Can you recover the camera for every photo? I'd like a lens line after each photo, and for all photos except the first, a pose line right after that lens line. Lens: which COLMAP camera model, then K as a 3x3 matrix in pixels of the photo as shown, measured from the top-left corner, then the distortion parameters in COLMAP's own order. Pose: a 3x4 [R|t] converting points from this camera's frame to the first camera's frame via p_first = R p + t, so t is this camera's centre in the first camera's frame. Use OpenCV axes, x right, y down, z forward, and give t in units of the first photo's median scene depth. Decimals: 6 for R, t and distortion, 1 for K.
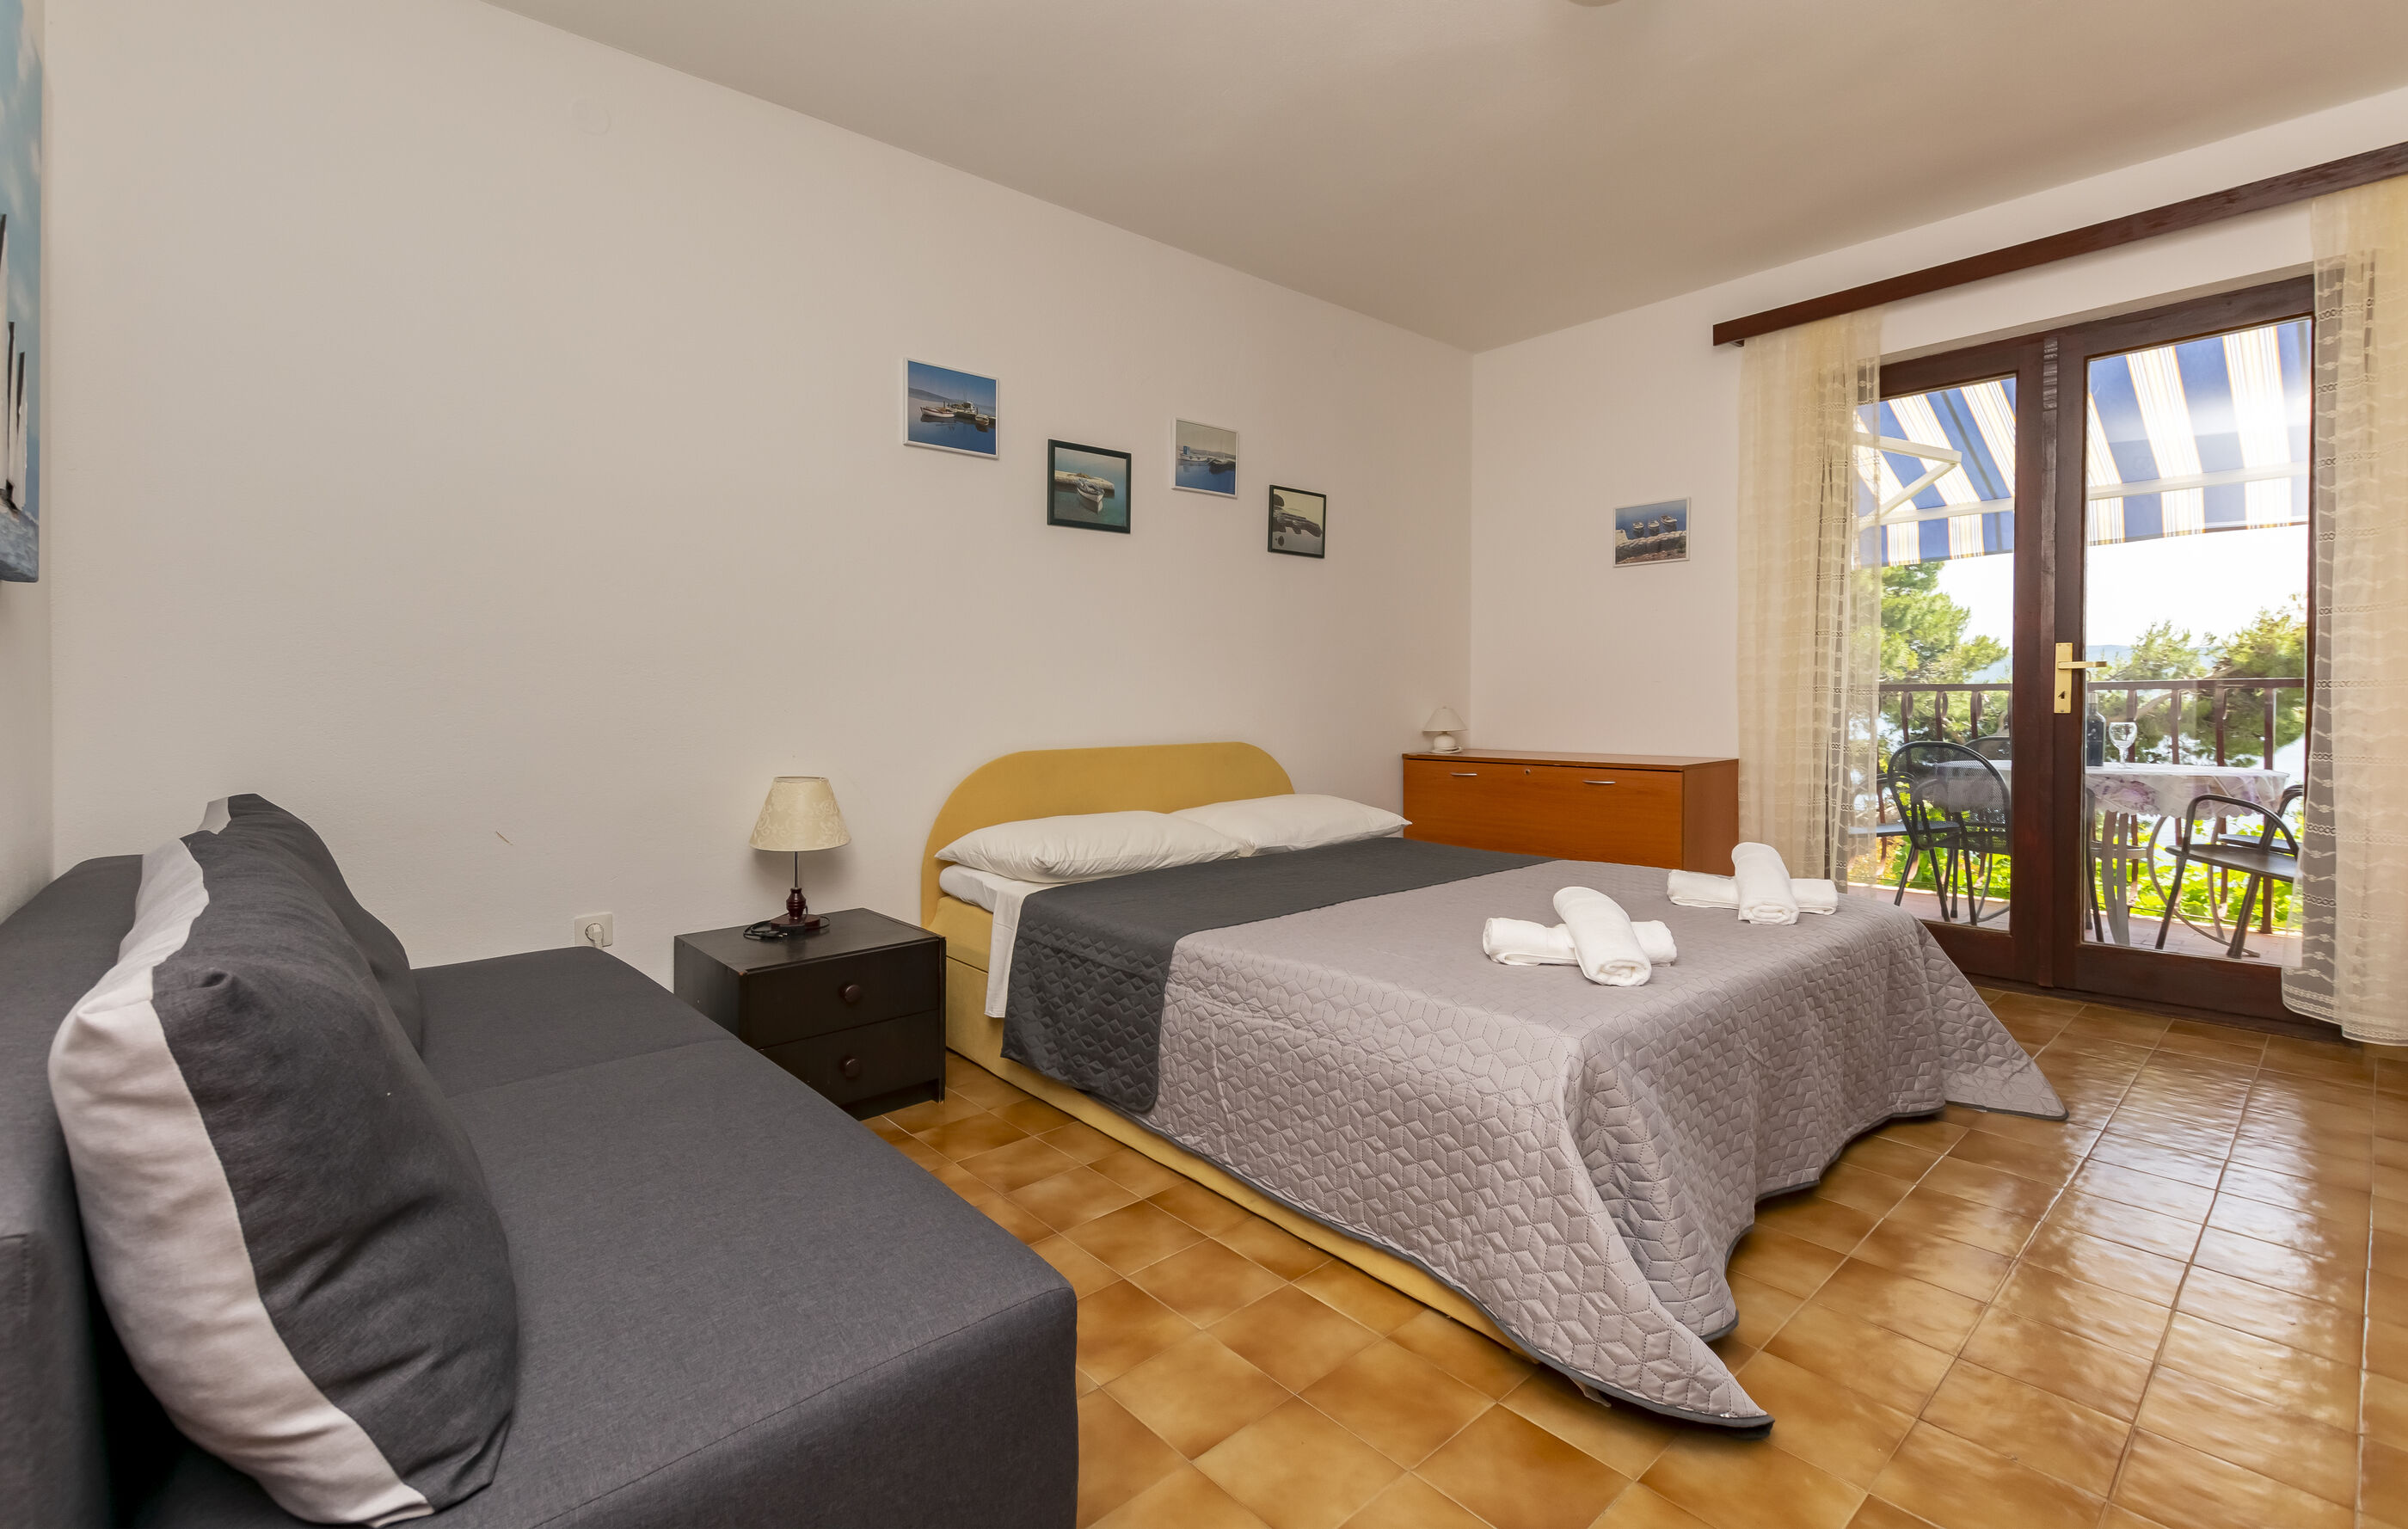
lens RADIAL K [[1056.6, 0, 1191.0], [0, 1056.6, 710.0], [0, 0, 1]] dist [0.001718, 0.000772]
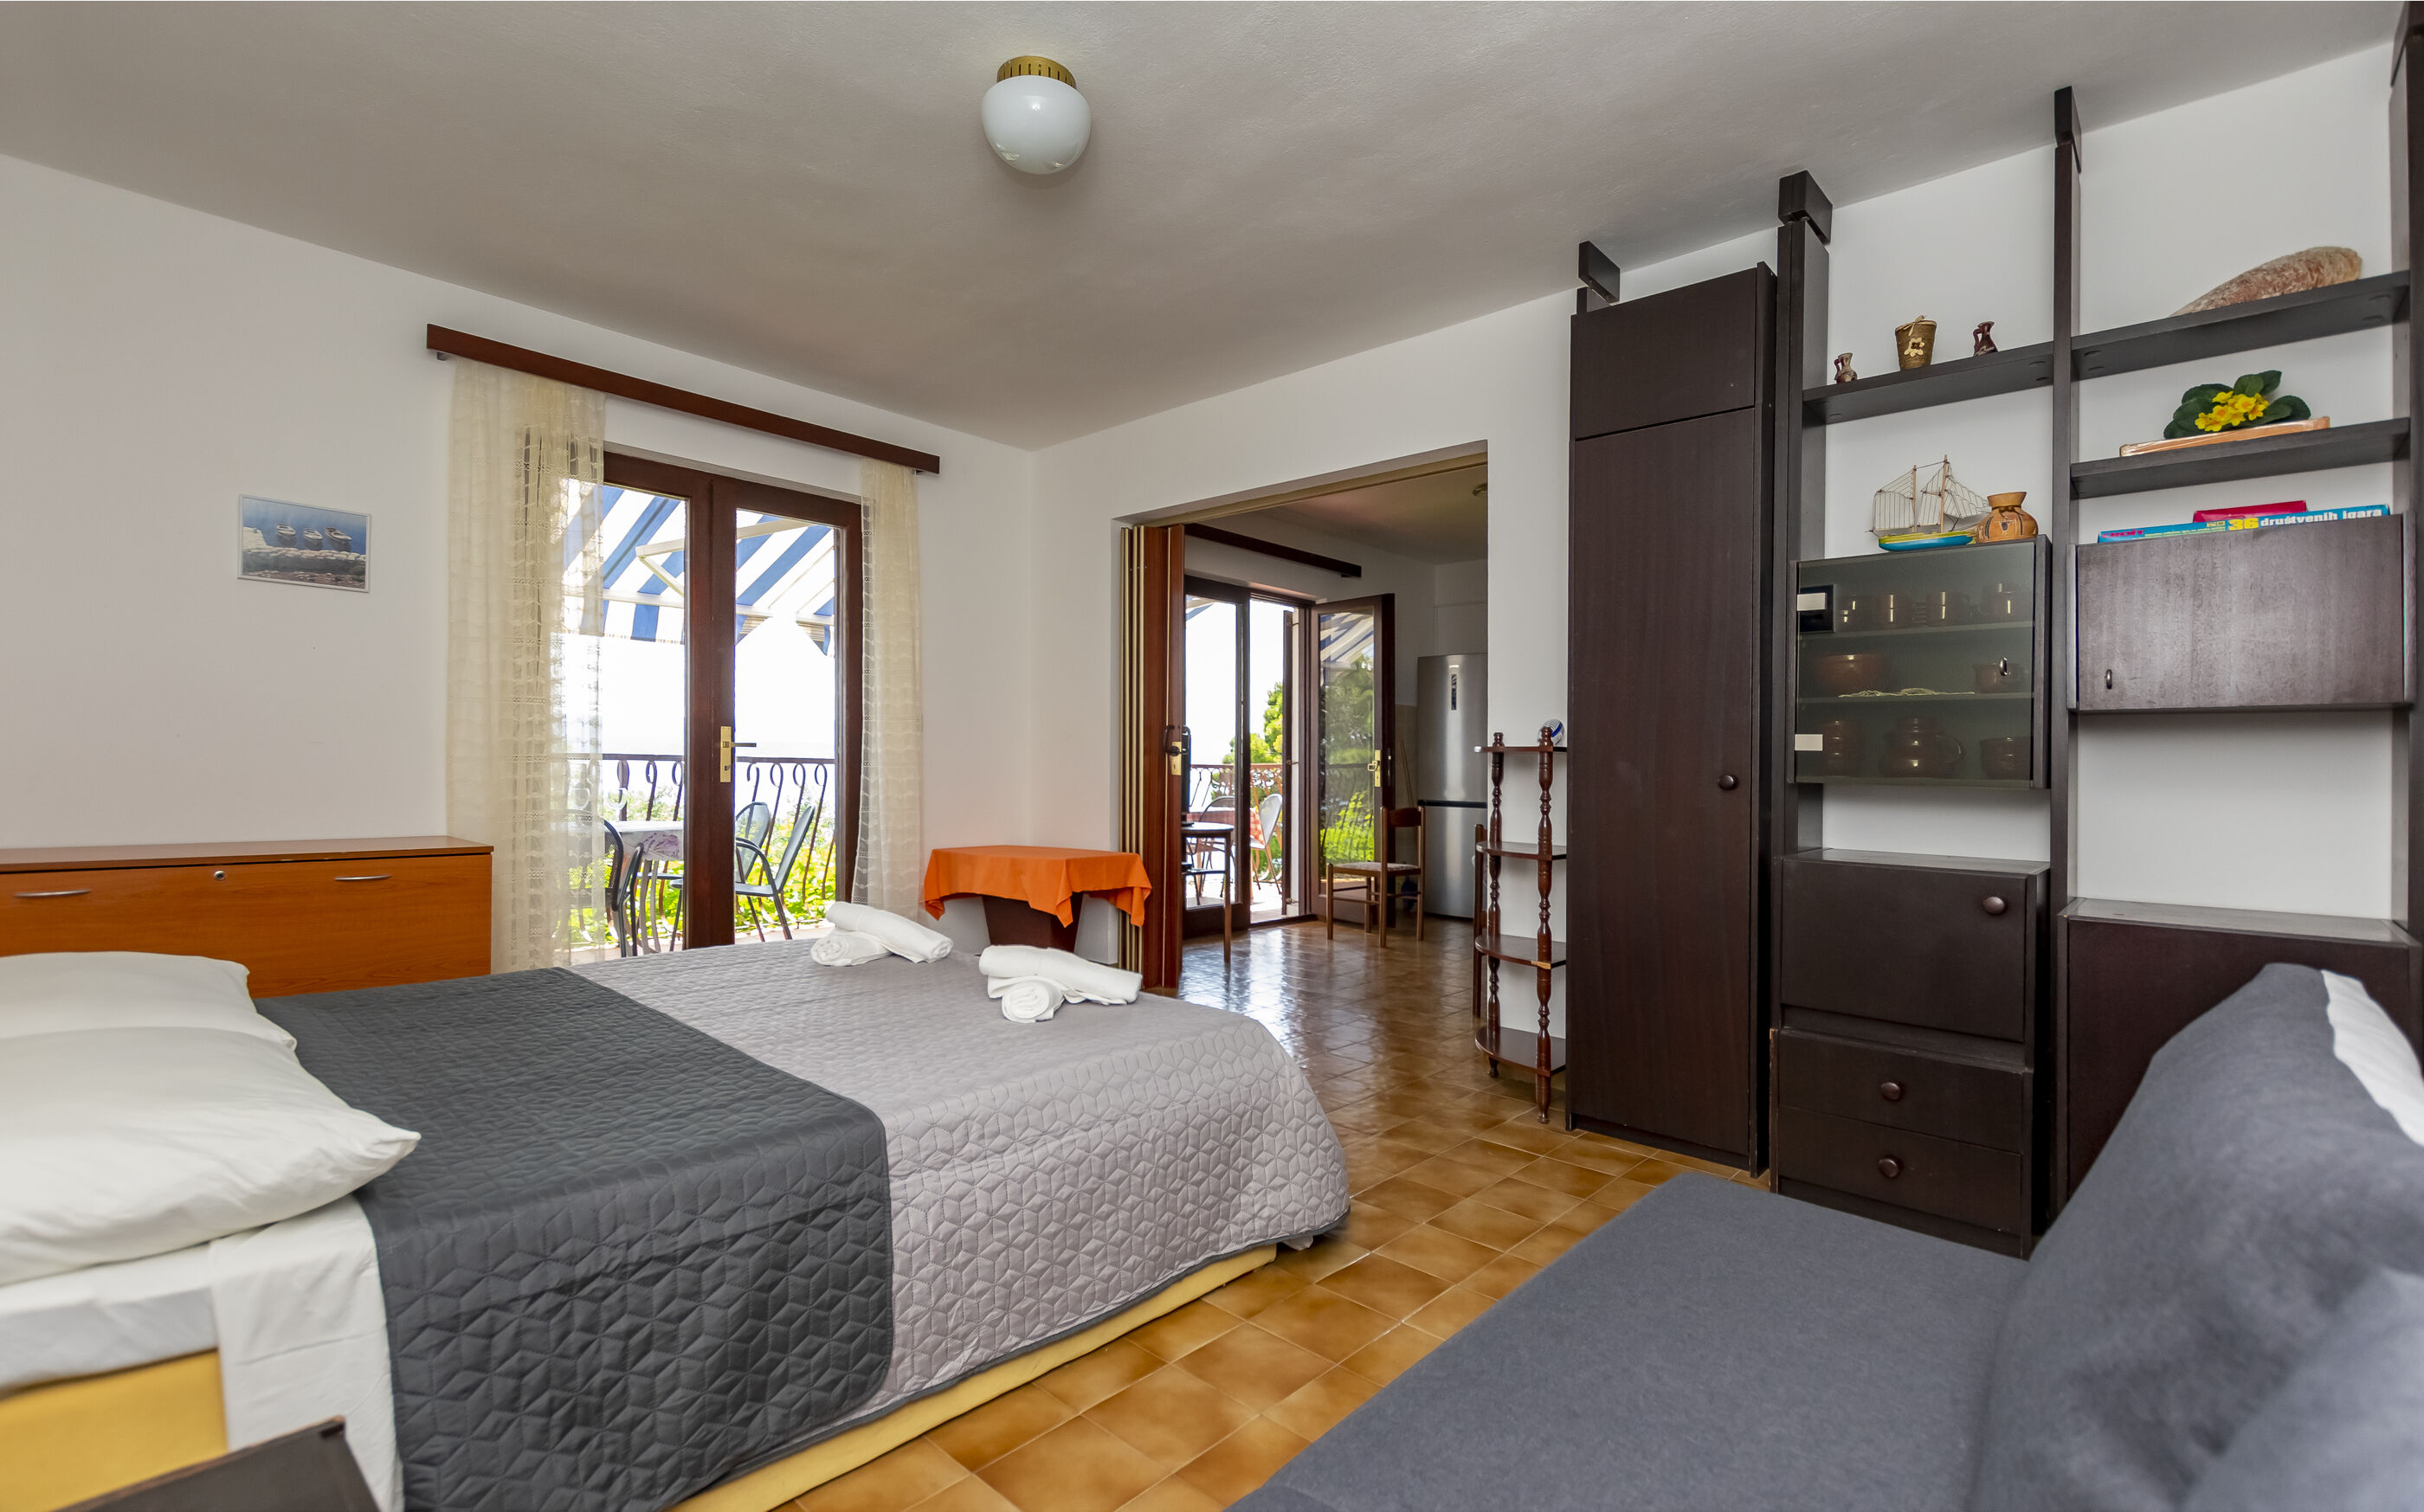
lens RADIAL K [[1040.8, 0, 1204.2], [0, 1040.8, 752.3], [0, 0, 1]] dist [0.002987, -0.000145]
pose [[-0.093758, 0.020779, 0.995378, -0.461977], [-0.006486, 0.999748, -0.021481, -0.008960], [-0.995574, -0.008470, -0.093599, 0.542730]]
